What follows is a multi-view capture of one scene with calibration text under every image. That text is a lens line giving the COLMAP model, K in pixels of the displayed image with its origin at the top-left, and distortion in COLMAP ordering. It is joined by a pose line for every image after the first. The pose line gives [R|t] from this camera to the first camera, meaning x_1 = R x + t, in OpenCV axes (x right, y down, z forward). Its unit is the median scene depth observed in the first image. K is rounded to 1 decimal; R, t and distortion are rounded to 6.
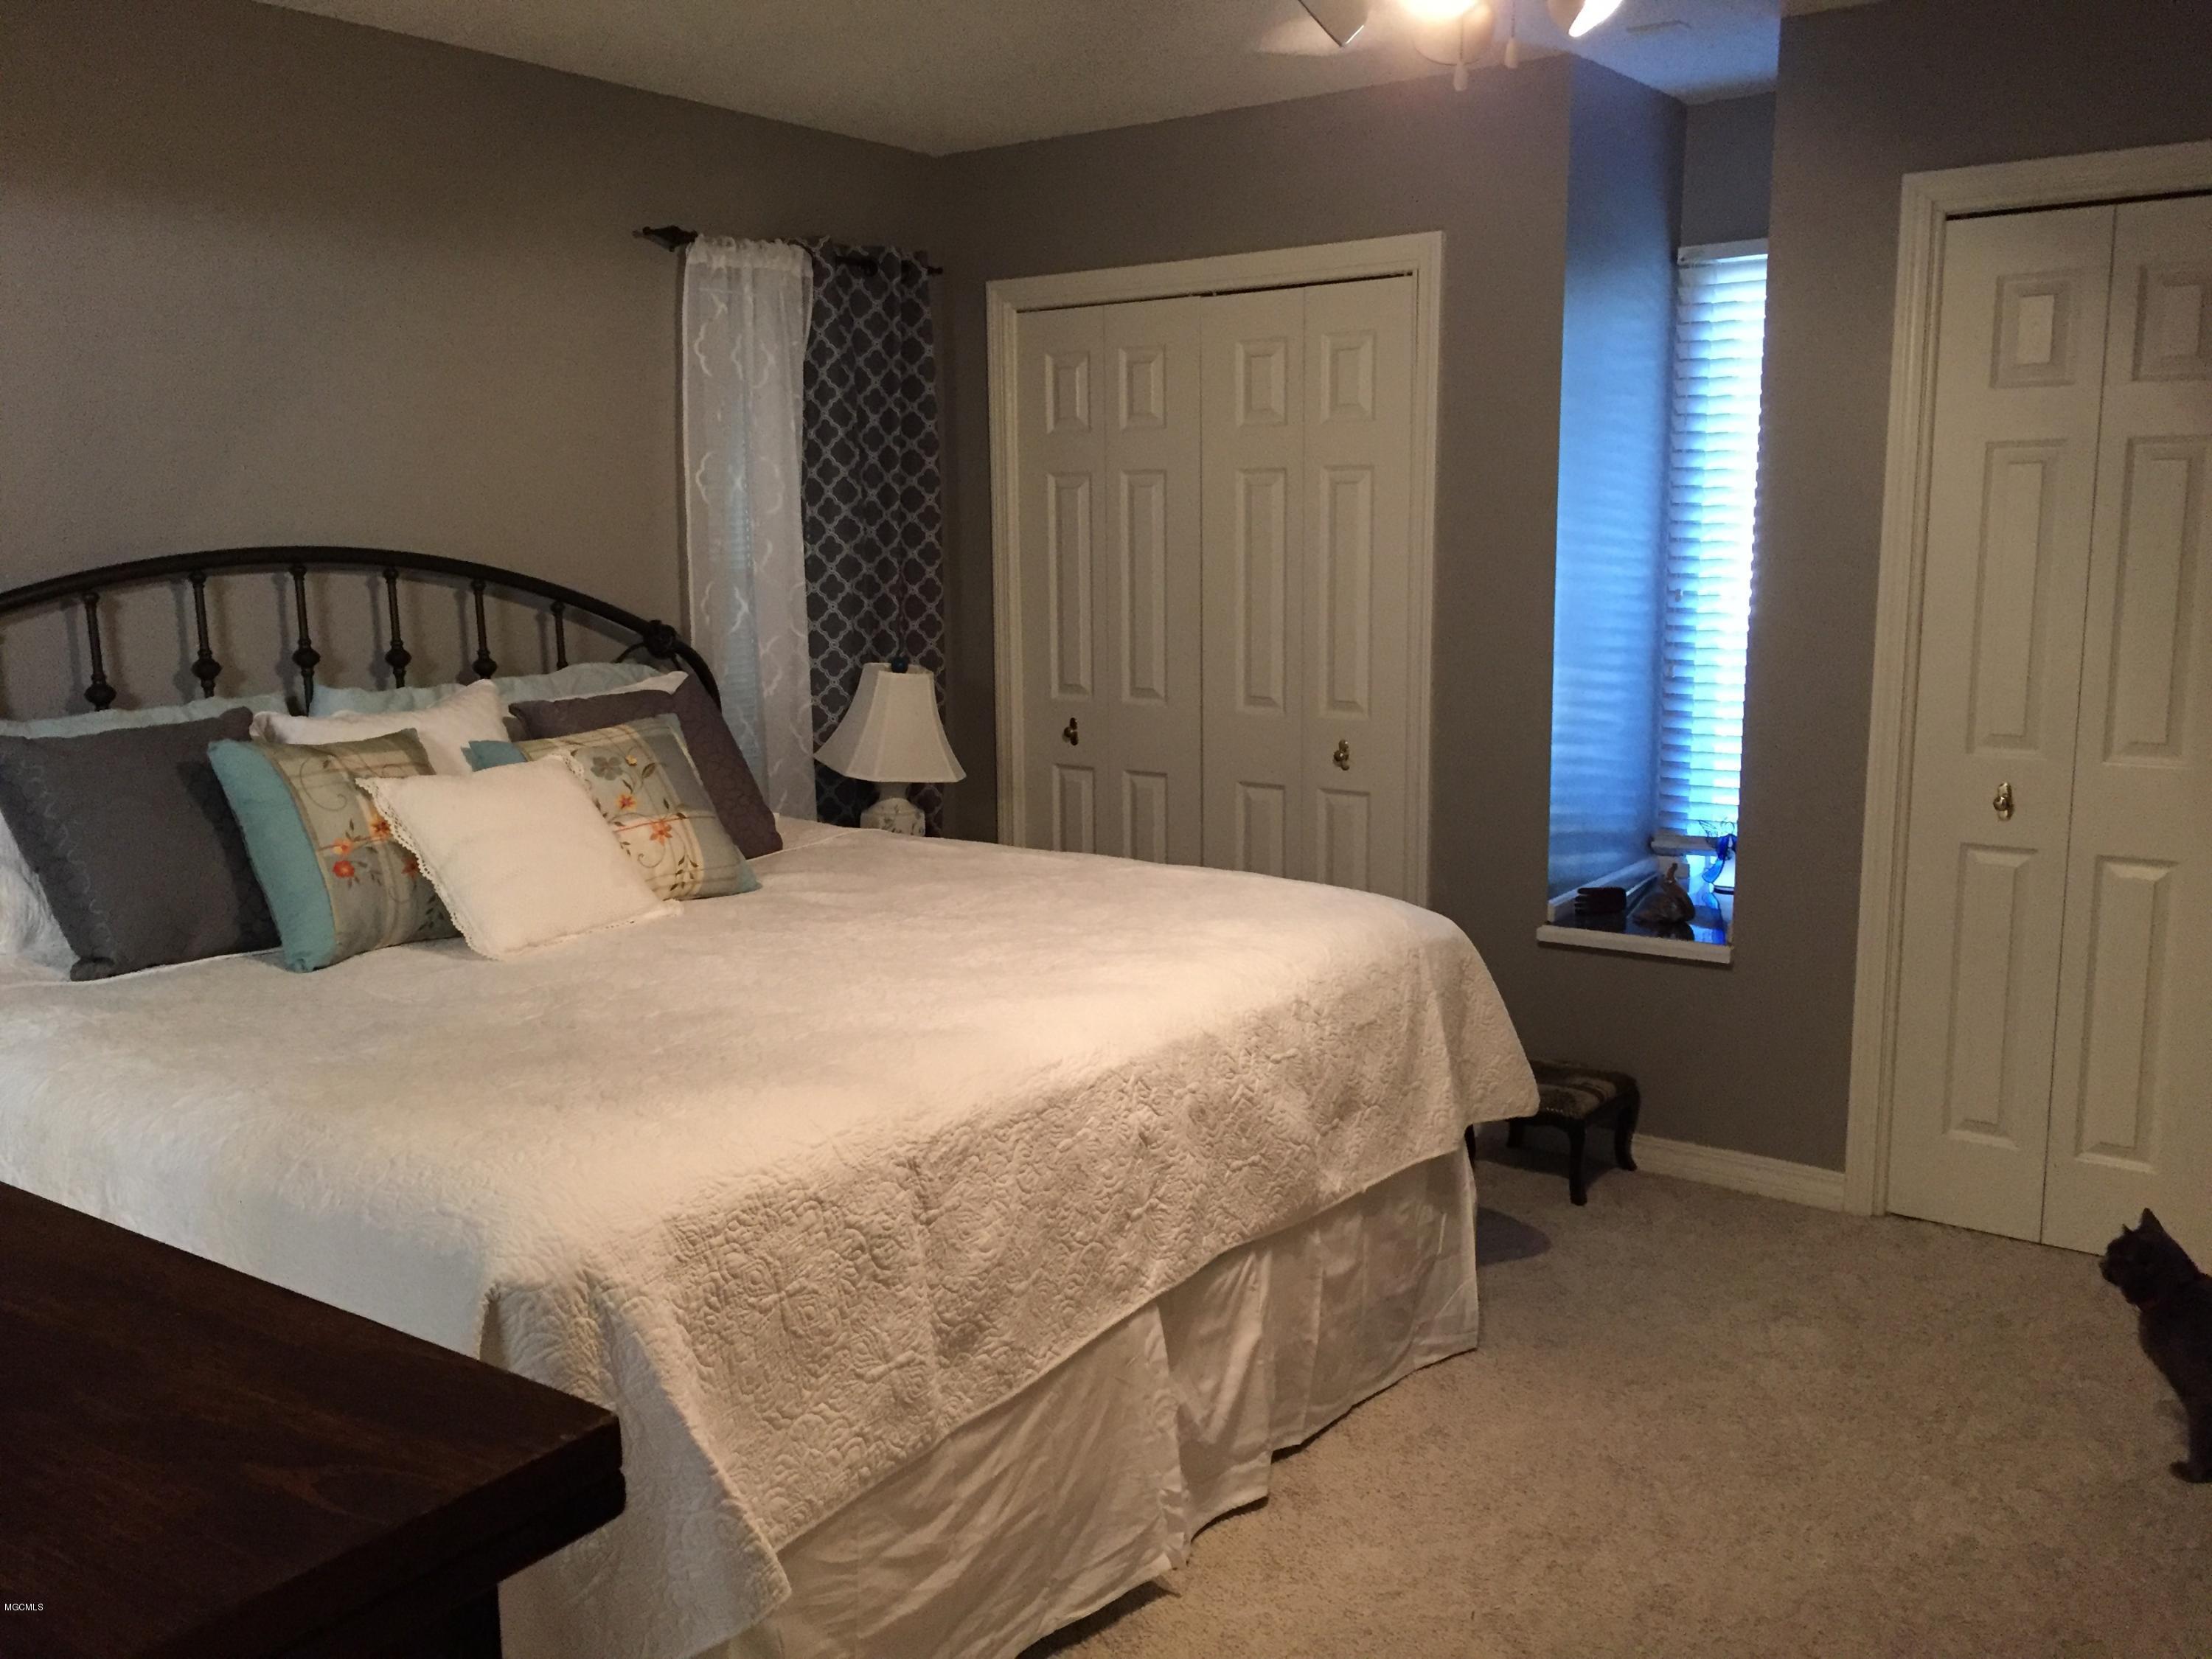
lens RADIAL K [[1870.3, 0, 1105.4], [0, 1870.3, 827.5], [0, 0, 1]] dist [0.037715, -0.015235]
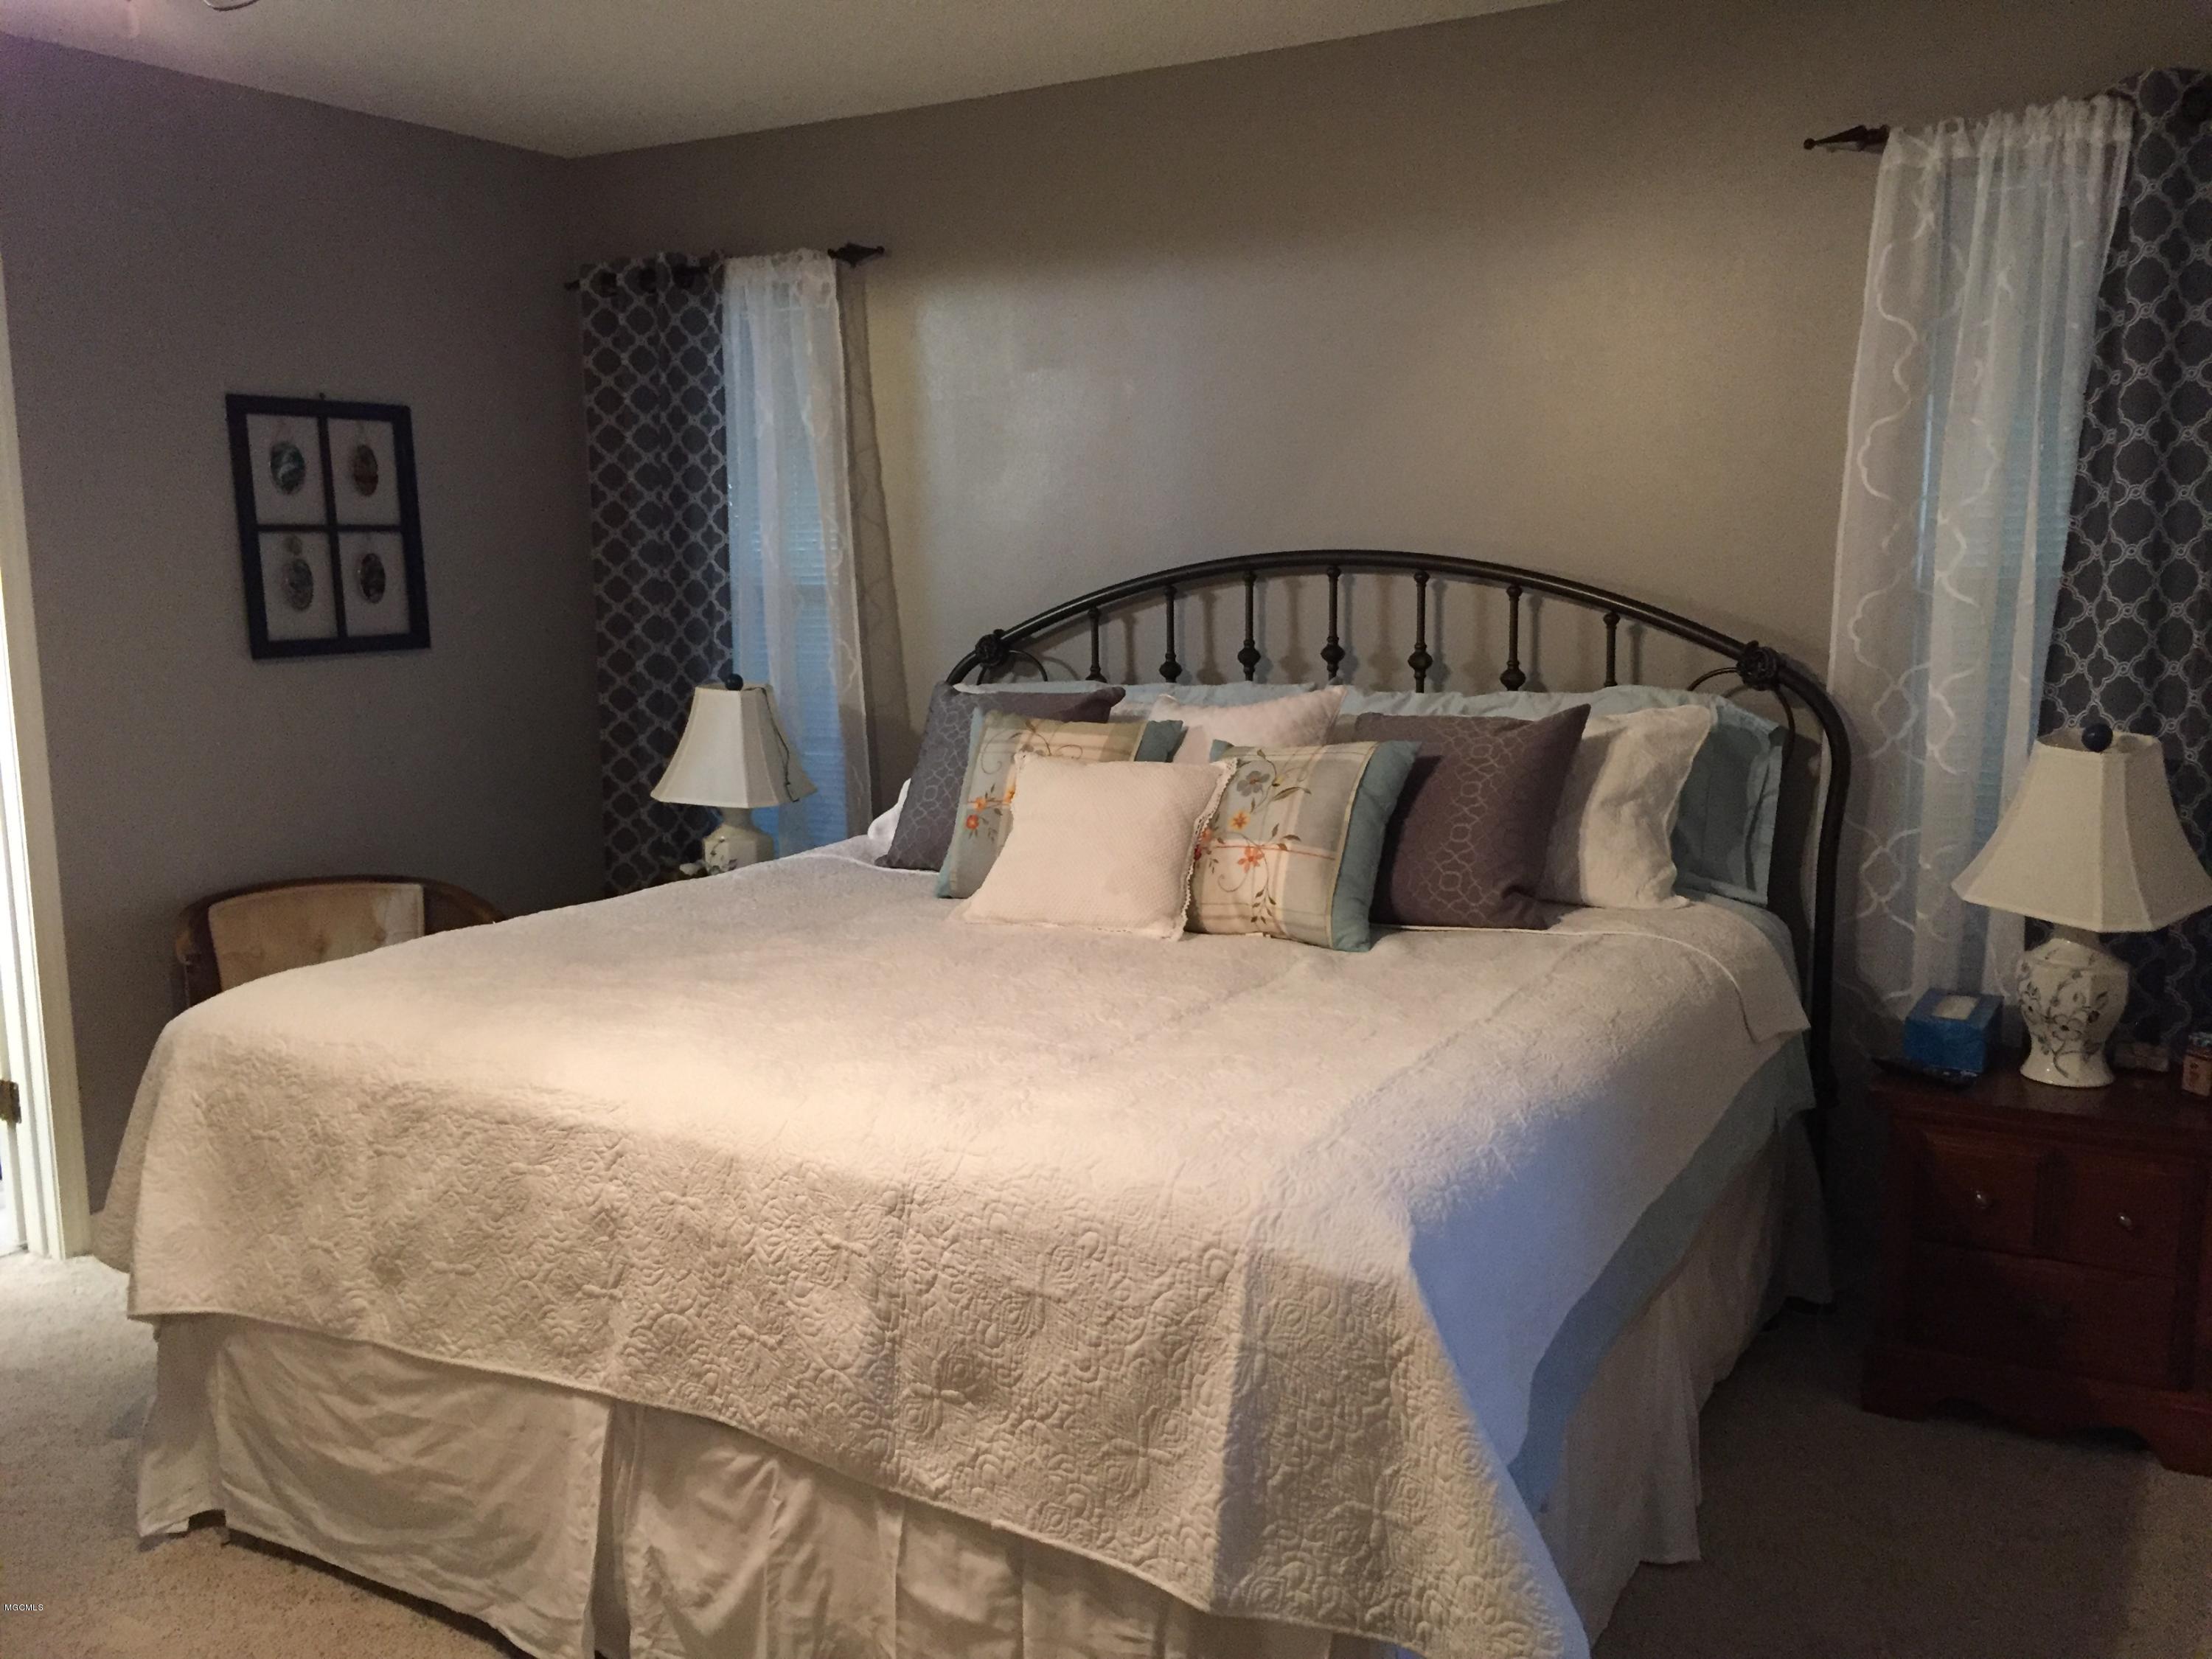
lens RADIAL K [[1870.3, 0, 1112.7], [0, 1870.3, 830.5], [0, 0, 1]] dist [0.037715, -0.015235]
pose [[0.116548, 0.155882, -0.980876, 0.784951], [-0.146905, 0.979449, 0.138200, -0.152659], [0.982260, 0.127988, 0.137053, 0.945990]]
